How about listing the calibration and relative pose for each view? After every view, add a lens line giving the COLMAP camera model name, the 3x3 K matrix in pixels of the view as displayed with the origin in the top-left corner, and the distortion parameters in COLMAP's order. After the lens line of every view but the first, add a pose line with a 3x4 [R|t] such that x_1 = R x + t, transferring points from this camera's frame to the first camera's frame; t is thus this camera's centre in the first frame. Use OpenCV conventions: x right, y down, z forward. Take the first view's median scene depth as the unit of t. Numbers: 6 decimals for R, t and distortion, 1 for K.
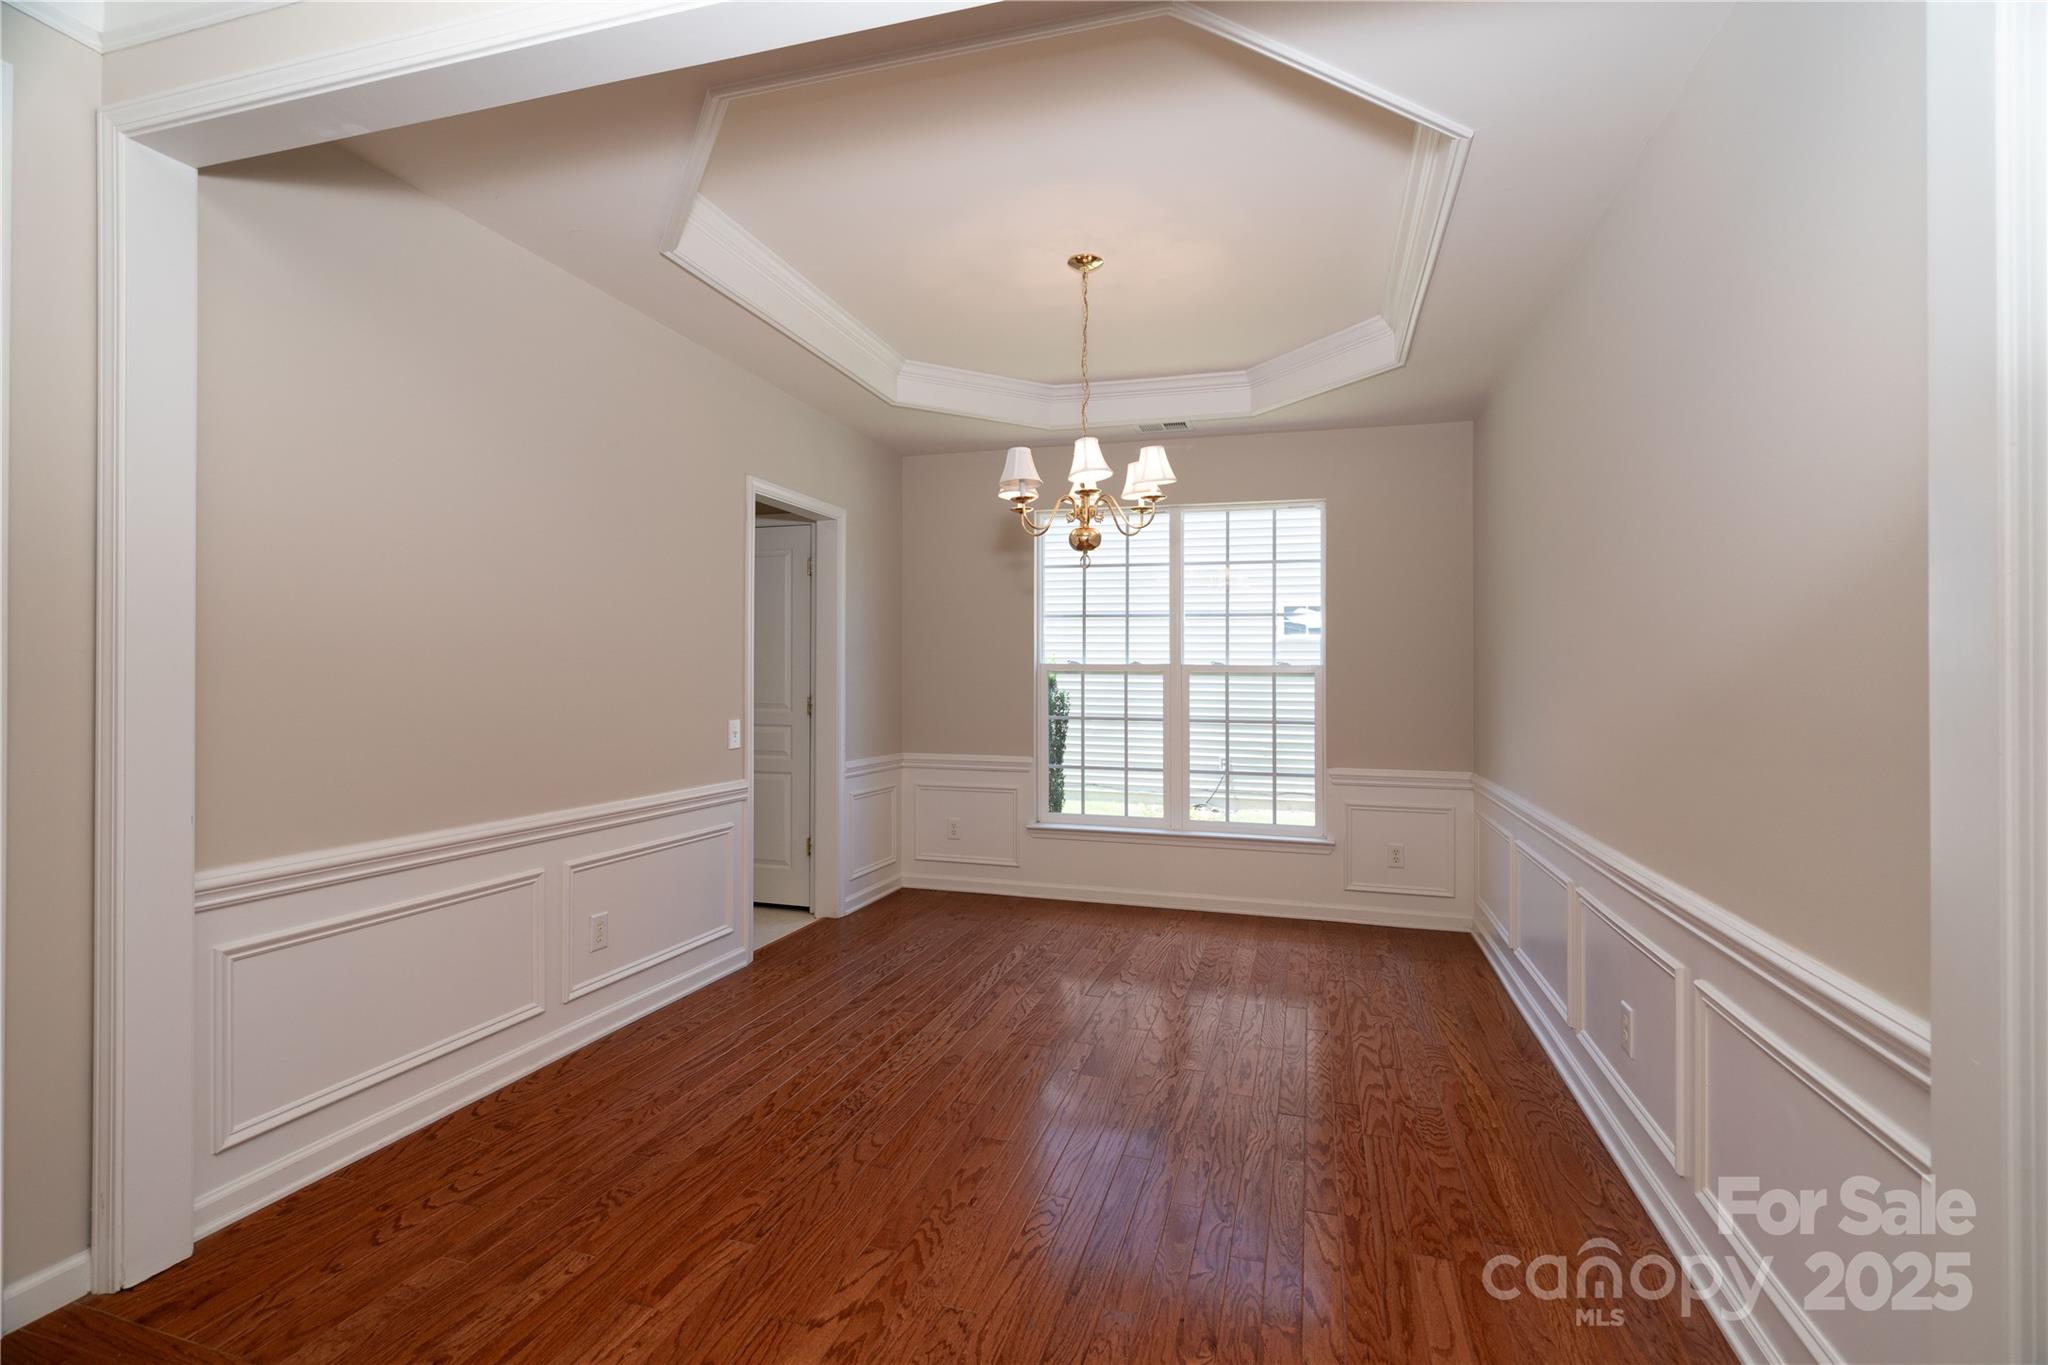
lens RADIAL K [[930.7, 0, 1030.0], [0, 930.7, 680.6], [0, 0, 1]] dist [-0.001595, 0.000578]
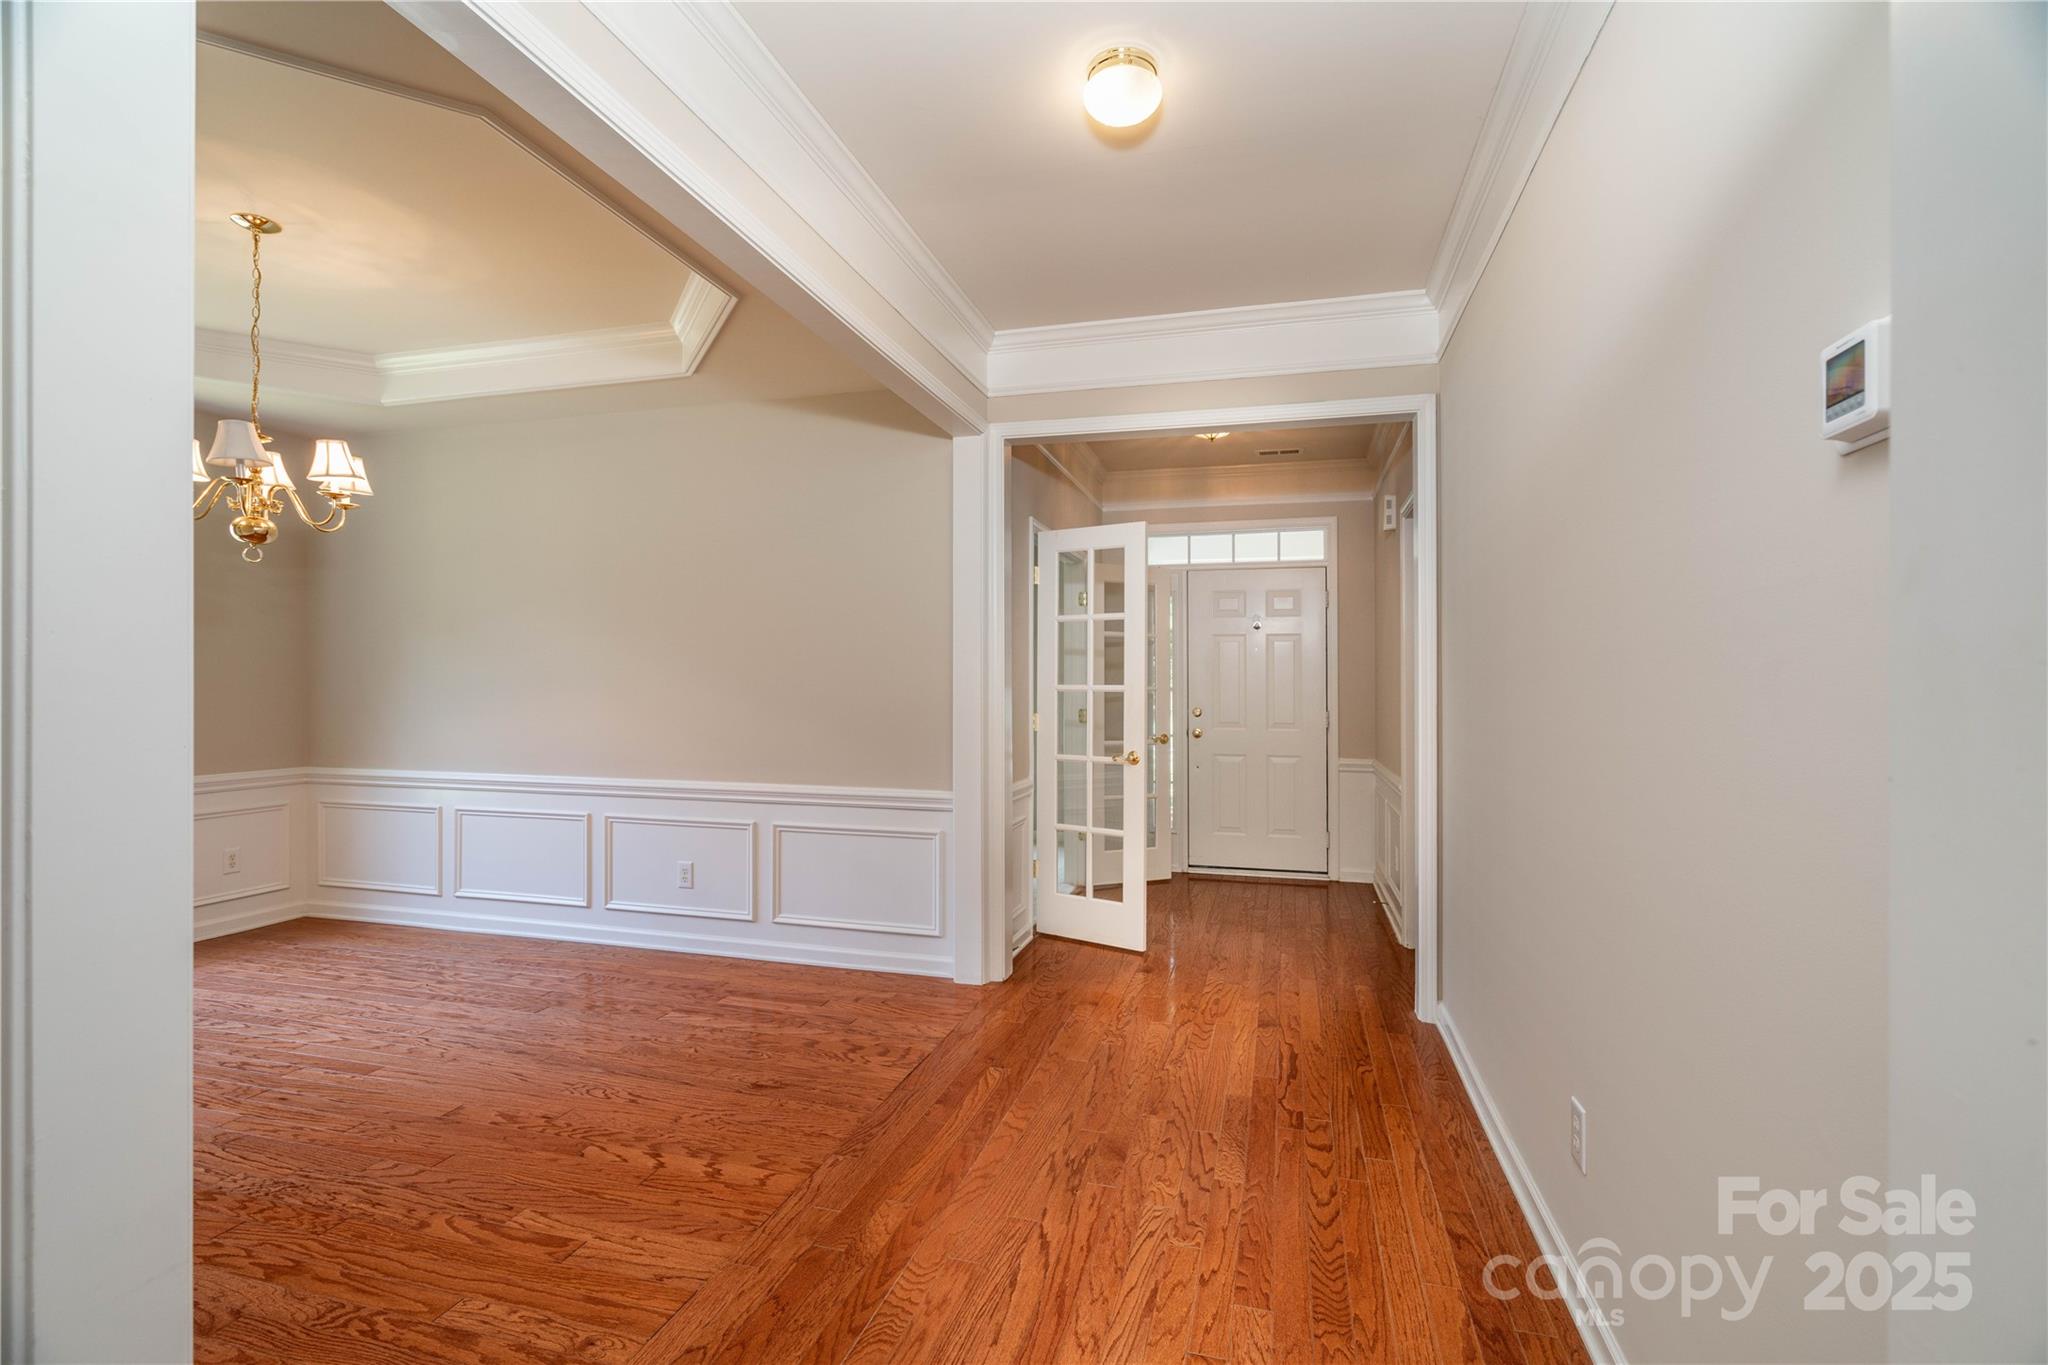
lens RADIAL K [[930.7, 0, 1027.0], [0, 930.7, 680.9], [0, 0, 1]] dist [-0.001595, 0.000578]
pose [[-0.025586, -0.003981, 0.999665, -1.312747], [-0.003433, 0.999987, 0.003894, -0.016846], [-0.999667, -0.003333, -0.025599, 0.414173]]
